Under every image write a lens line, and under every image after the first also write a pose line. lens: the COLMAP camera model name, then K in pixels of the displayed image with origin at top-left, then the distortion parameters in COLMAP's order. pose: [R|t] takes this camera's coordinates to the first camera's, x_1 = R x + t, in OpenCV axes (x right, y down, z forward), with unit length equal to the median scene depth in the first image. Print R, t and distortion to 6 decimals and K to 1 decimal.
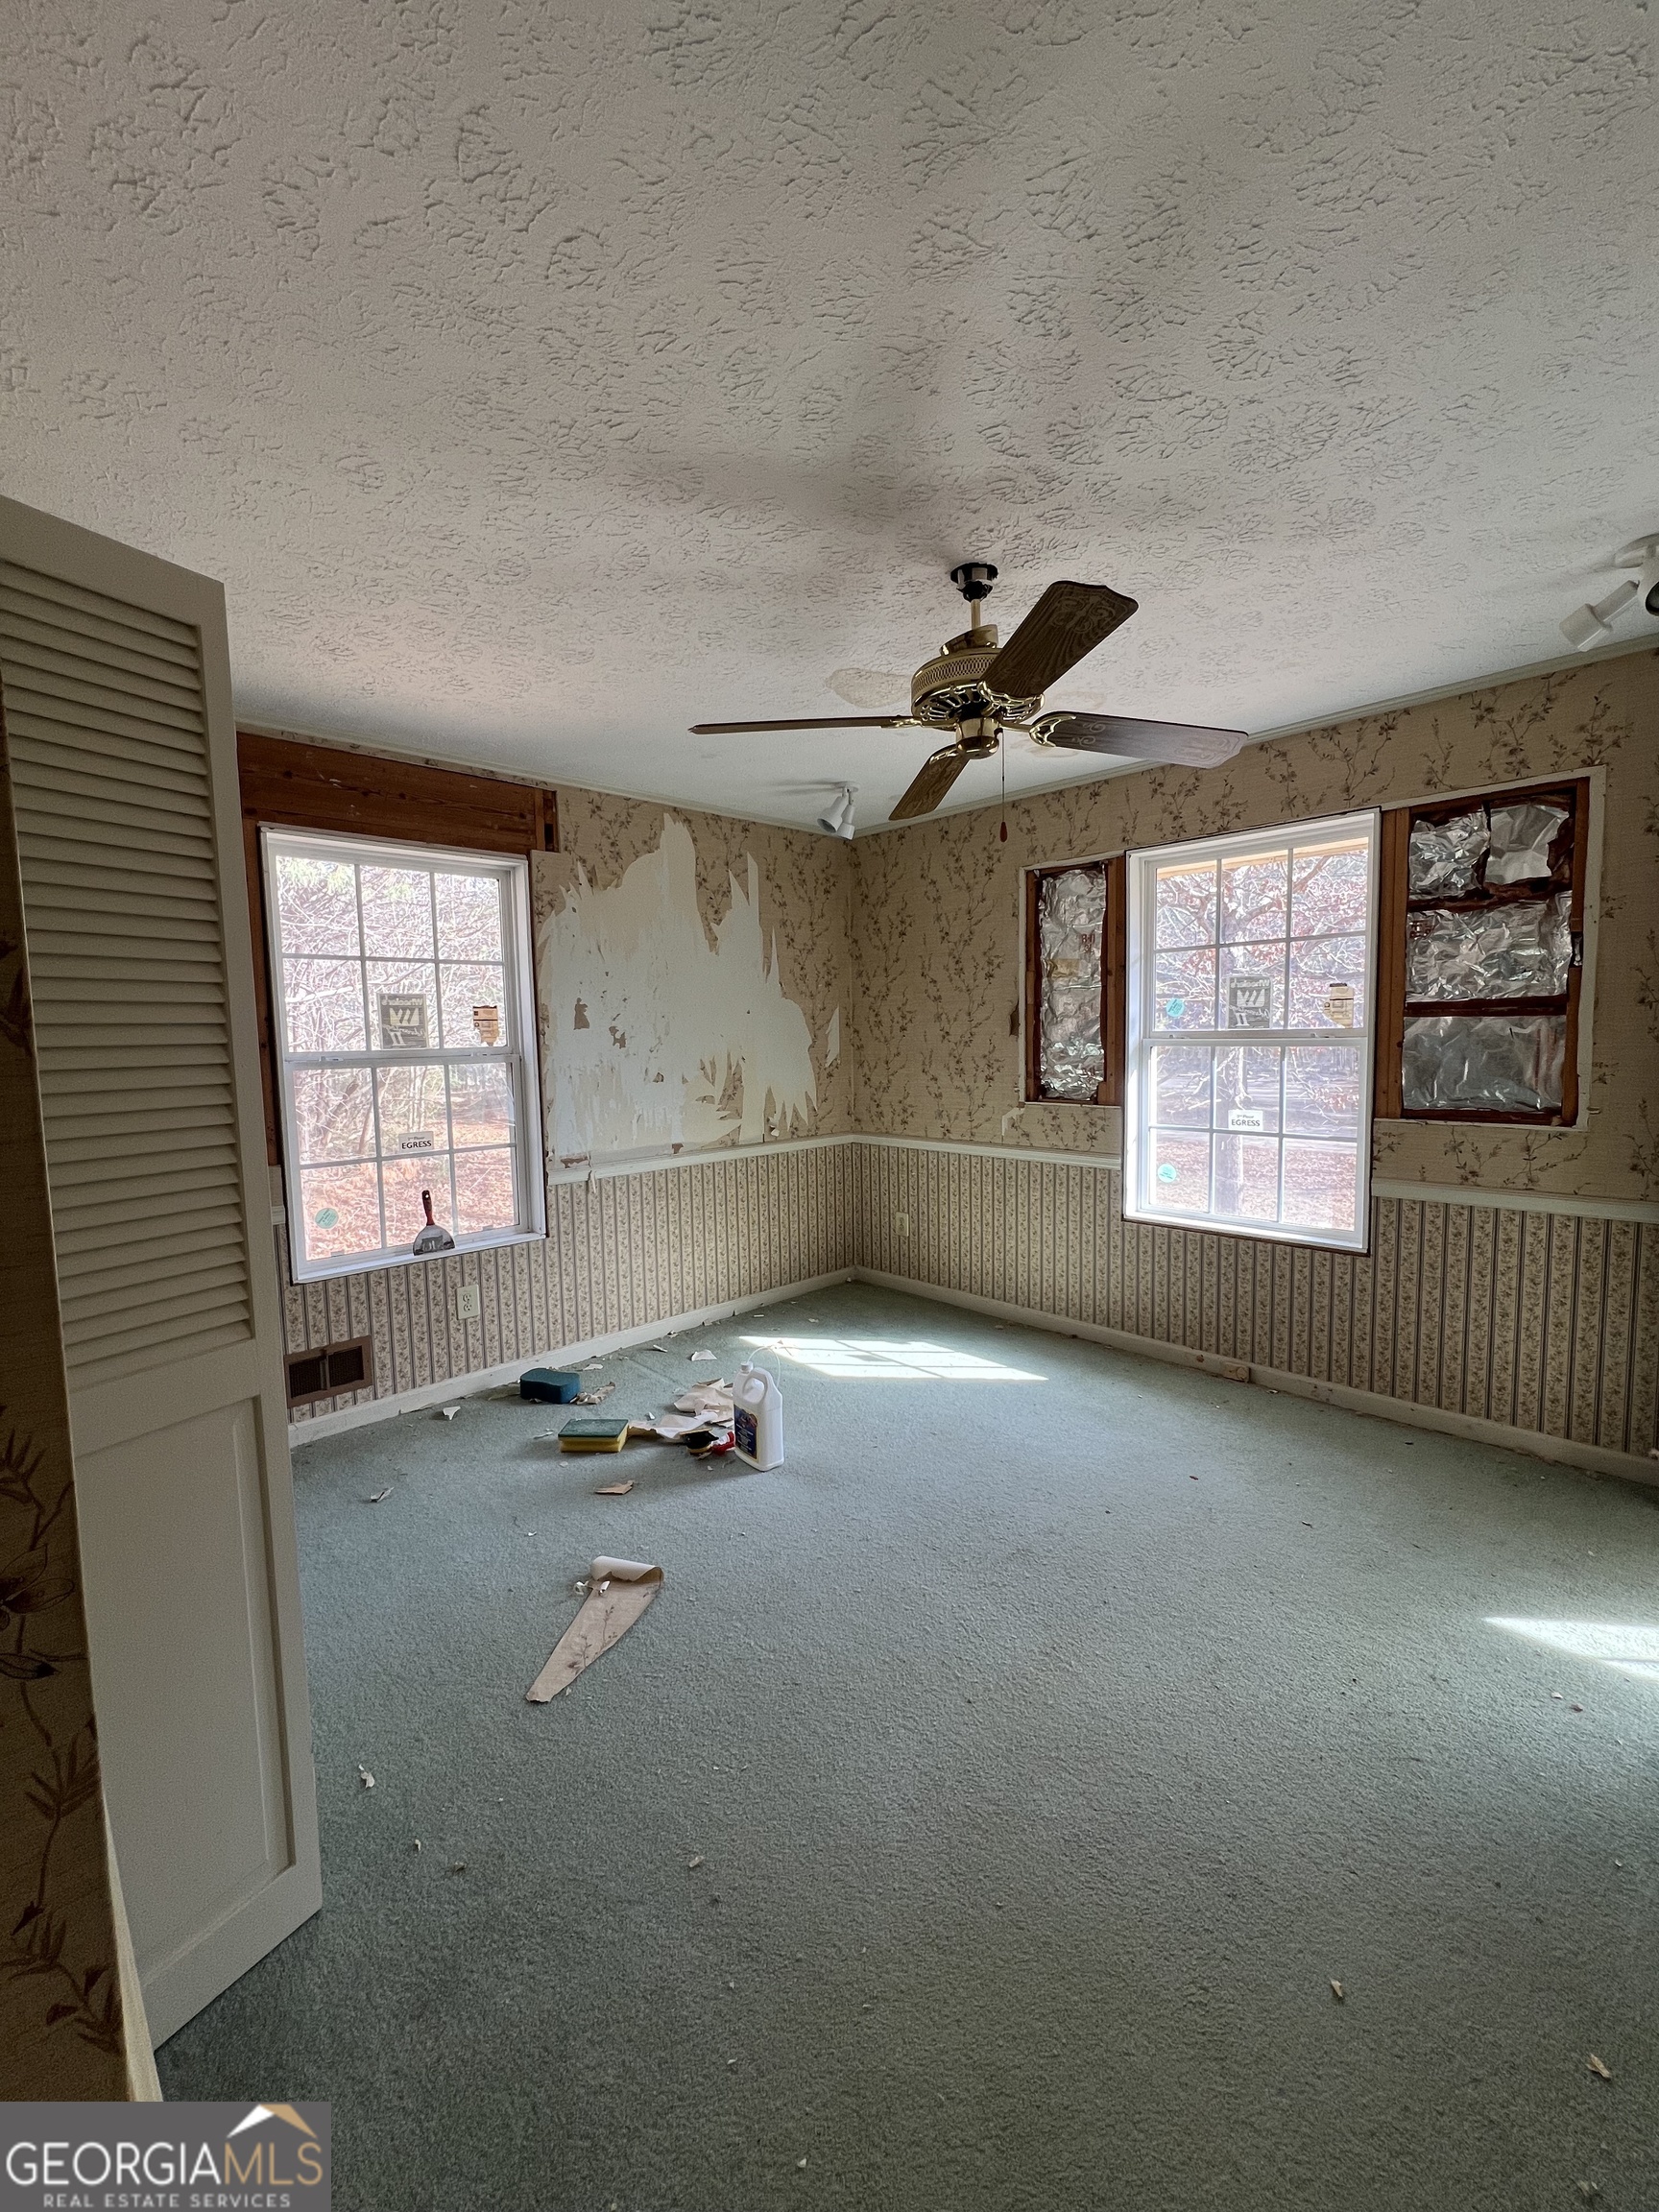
lens RADIAL K [[888.2, 0, 829.5], [0, 888.2, 1106.0], [0, 0, 1]] dist [-0.001636, -0.000201]
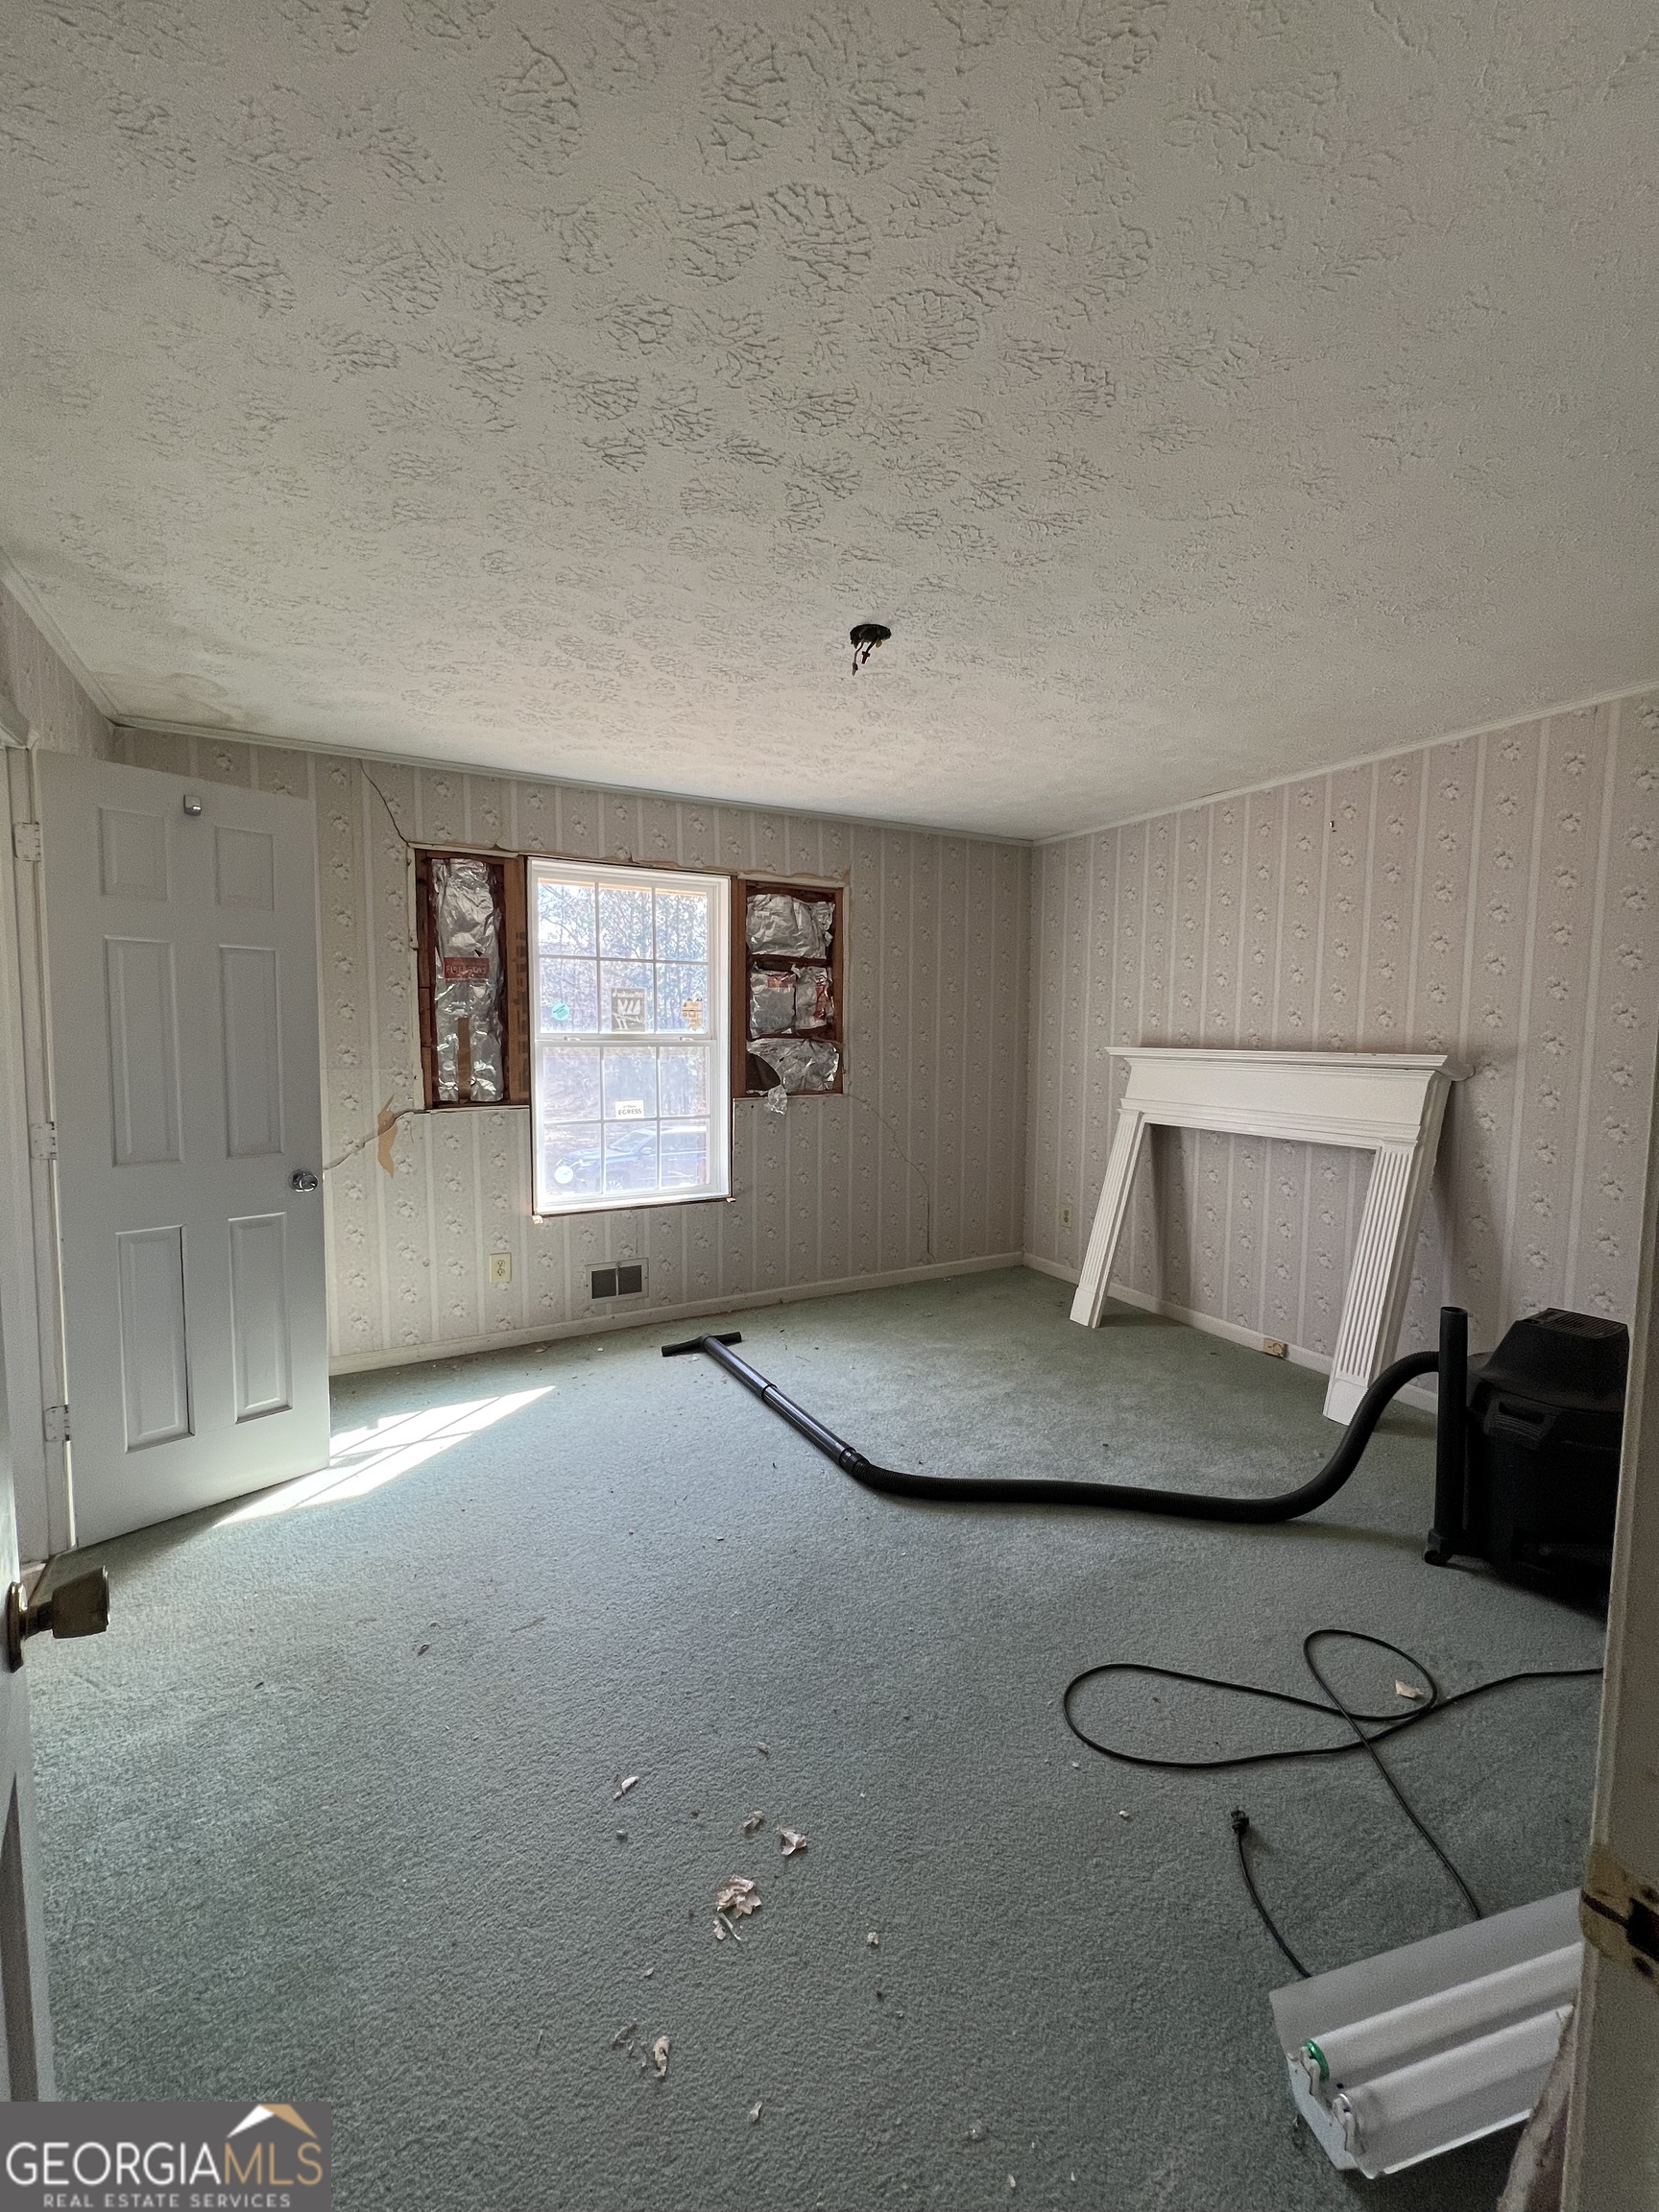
lens RADIAL K [[888.2, 0, 829.5], [0, 888.2, 1106.0], [0, 0, 1]] dist [-0.001636, -0.000201]
pose [[0.269137, -0.062084, 0.961099, -0.605200], [0.068420, 0.996631, 0.045219, -0.024735], [-0.960669, 0.053589, 0.272478, 0.430468]]
